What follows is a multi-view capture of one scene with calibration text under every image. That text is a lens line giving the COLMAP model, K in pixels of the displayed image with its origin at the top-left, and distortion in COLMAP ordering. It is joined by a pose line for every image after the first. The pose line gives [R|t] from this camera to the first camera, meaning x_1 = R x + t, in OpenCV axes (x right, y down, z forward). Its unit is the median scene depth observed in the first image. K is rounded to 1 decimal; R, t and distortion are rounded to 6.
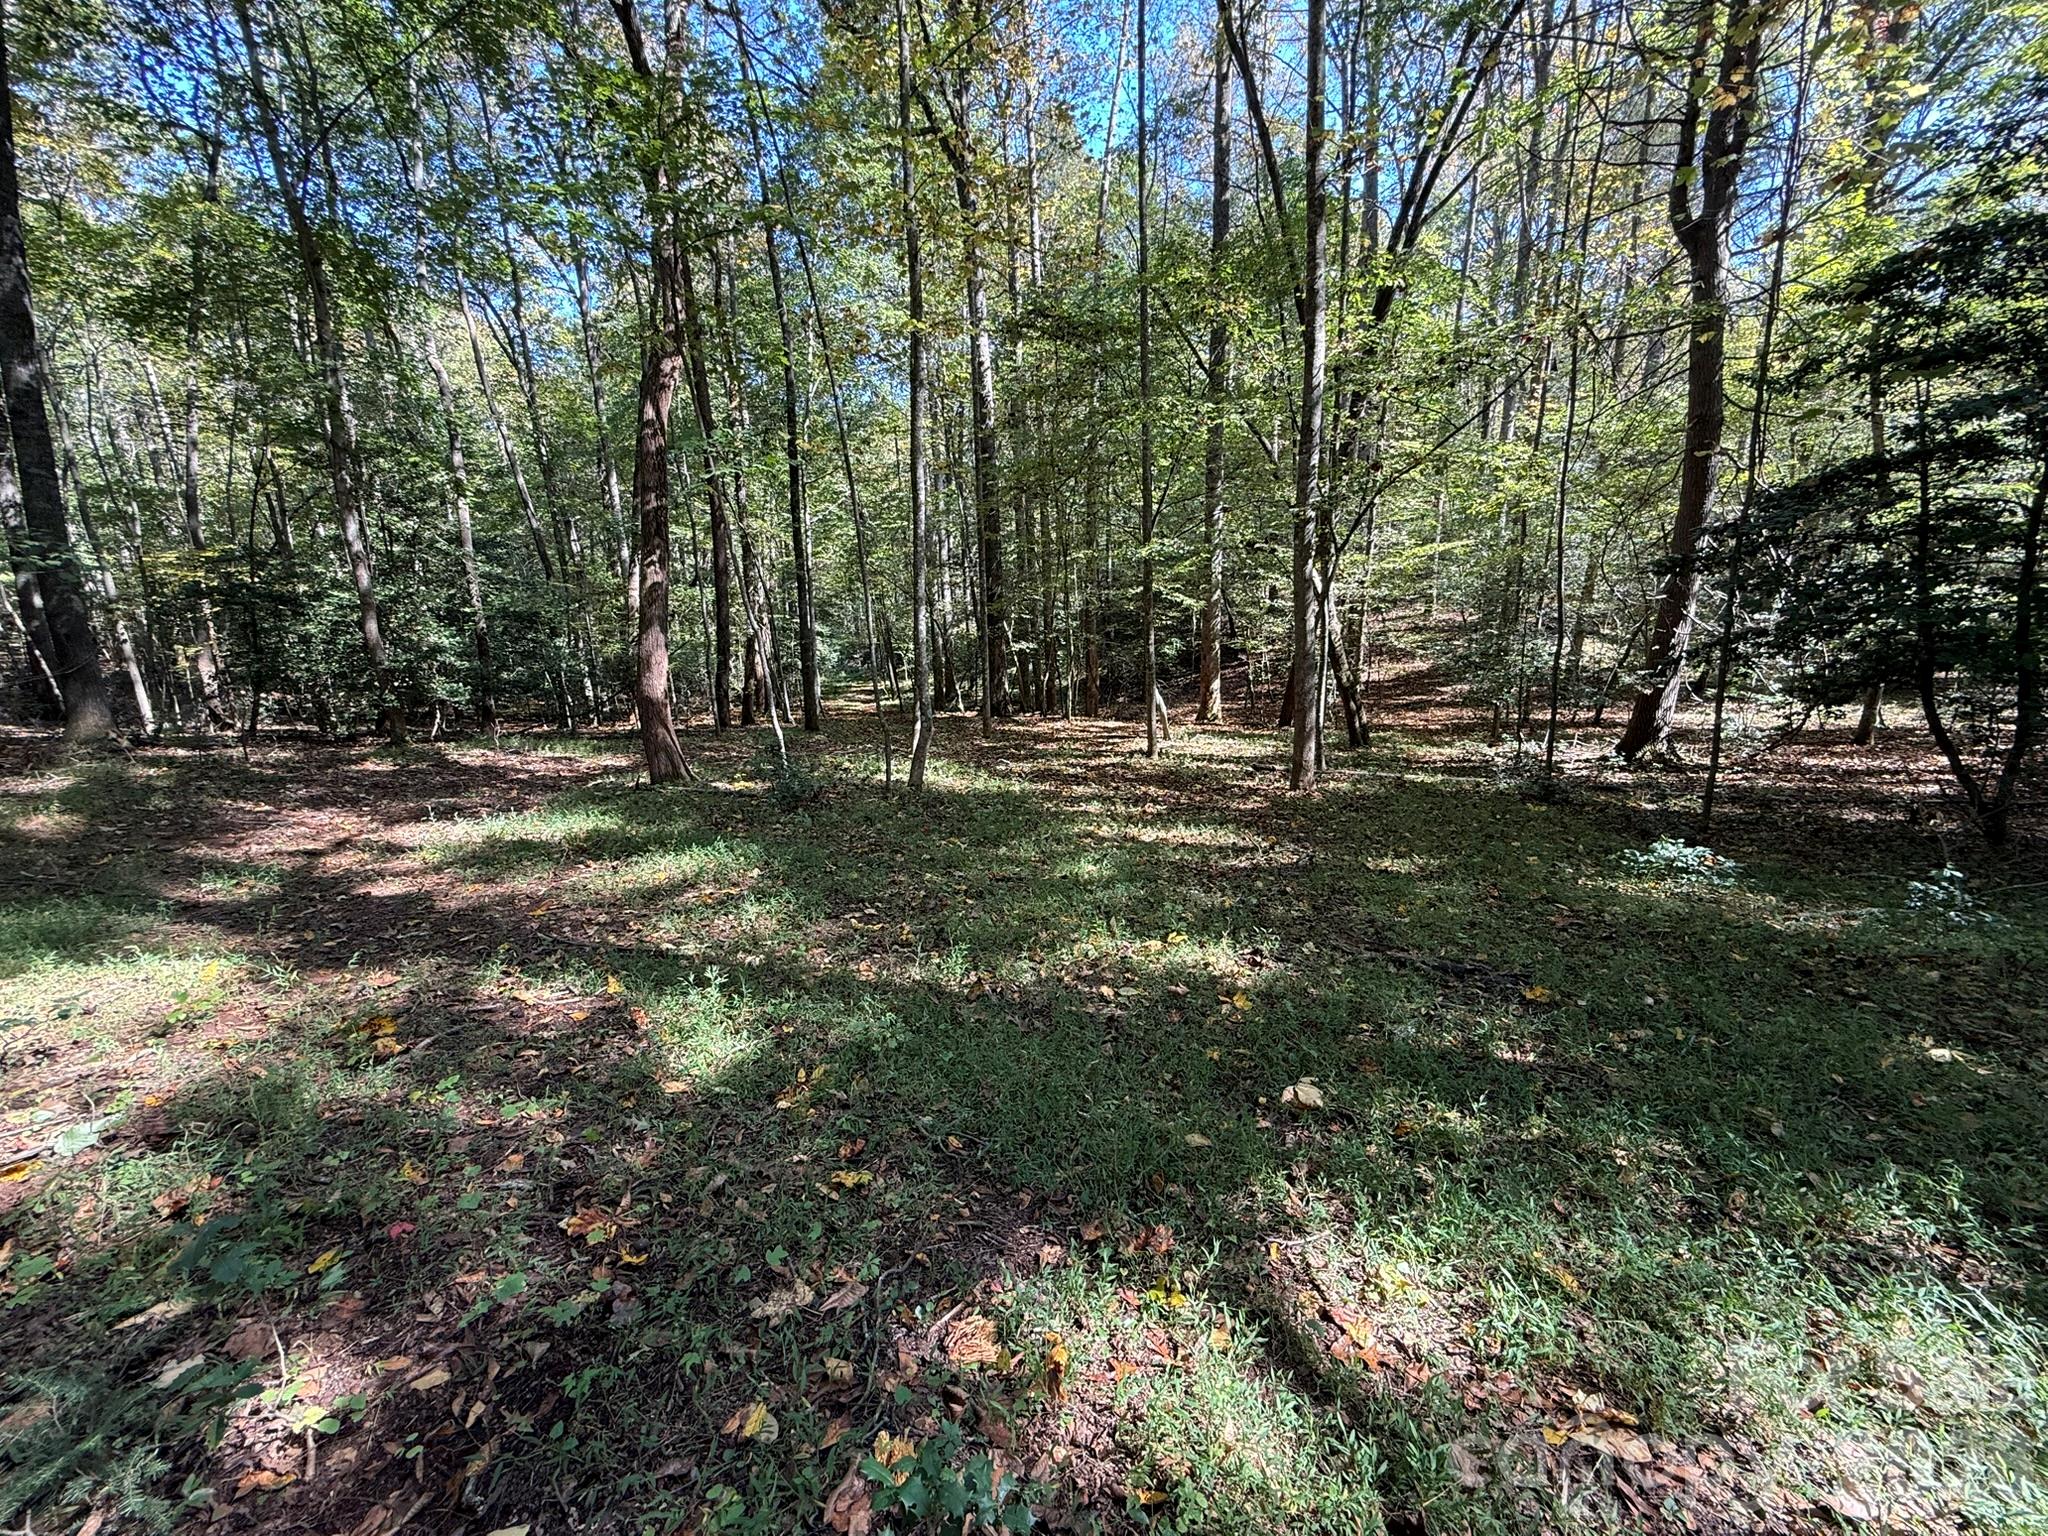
lens RADIAL K [[820.5, 0, 1028.5], [0, 820.5, 770.8], [0, 0, 1]] dist [-0.000259, 0.000120]
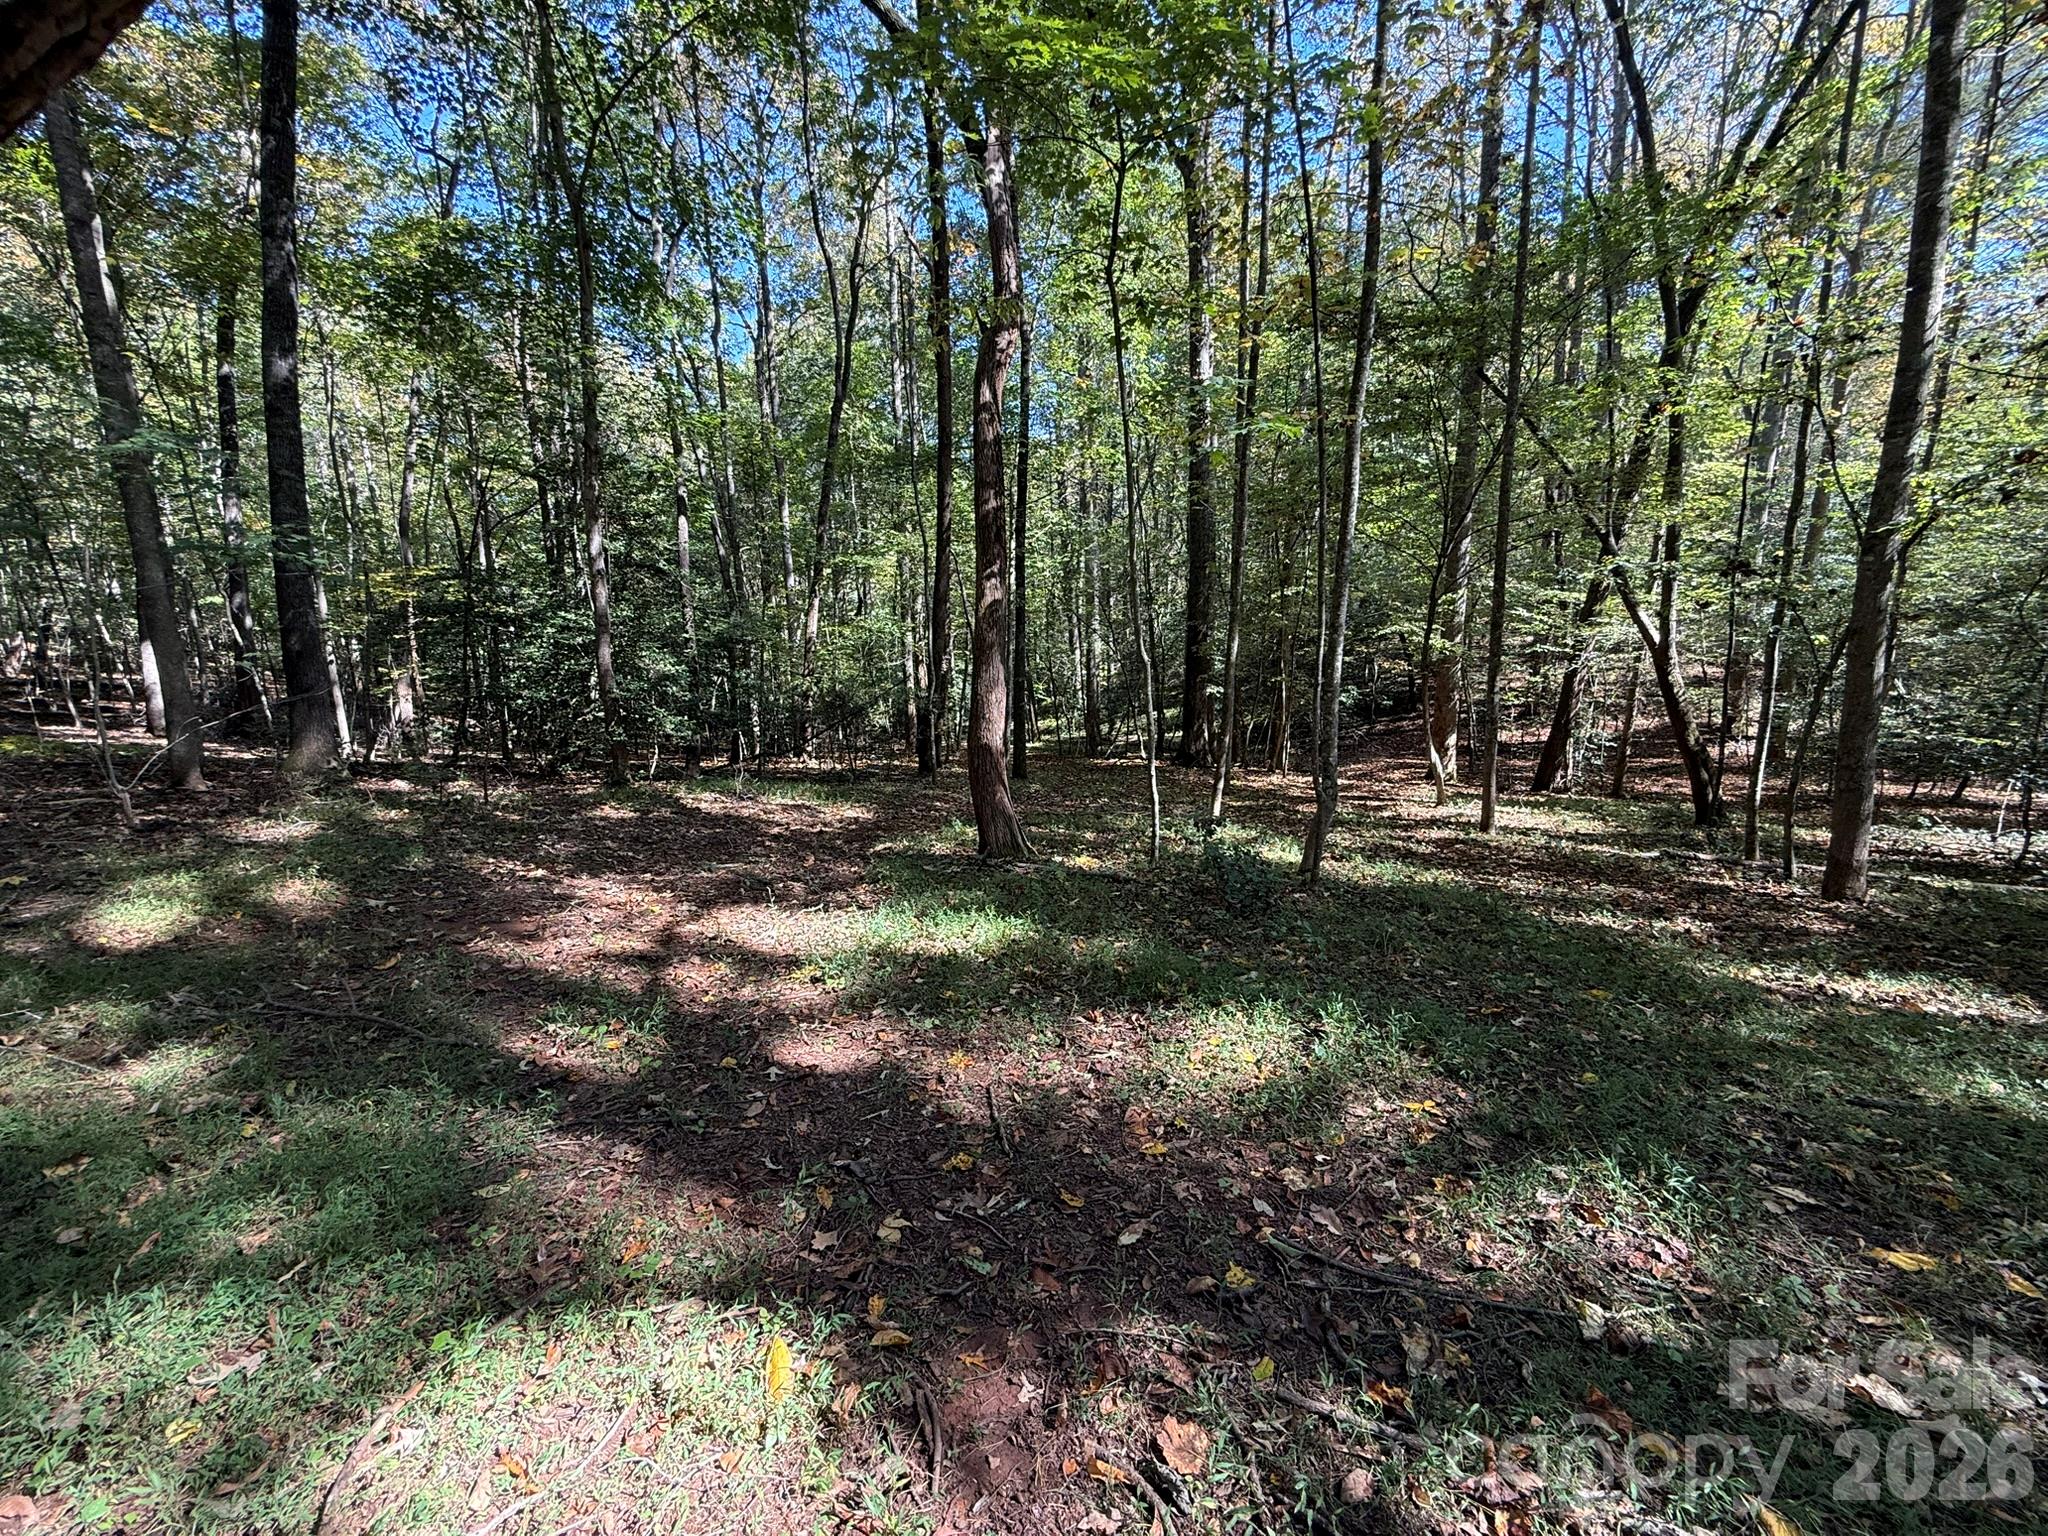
lens RADIAL K [[820.5, 0, 1019.8], [0, 820.5, 766.8], [0, 0, 1]] dist [-0.000259, 0.000120]
pose [[0.994092, 0.034770, -0.102824, -0.321201], [-0.040478, 0.997723, -0.053952, -0.025872], [0.100714, 0.057795, 0.993235, 0.212624]]
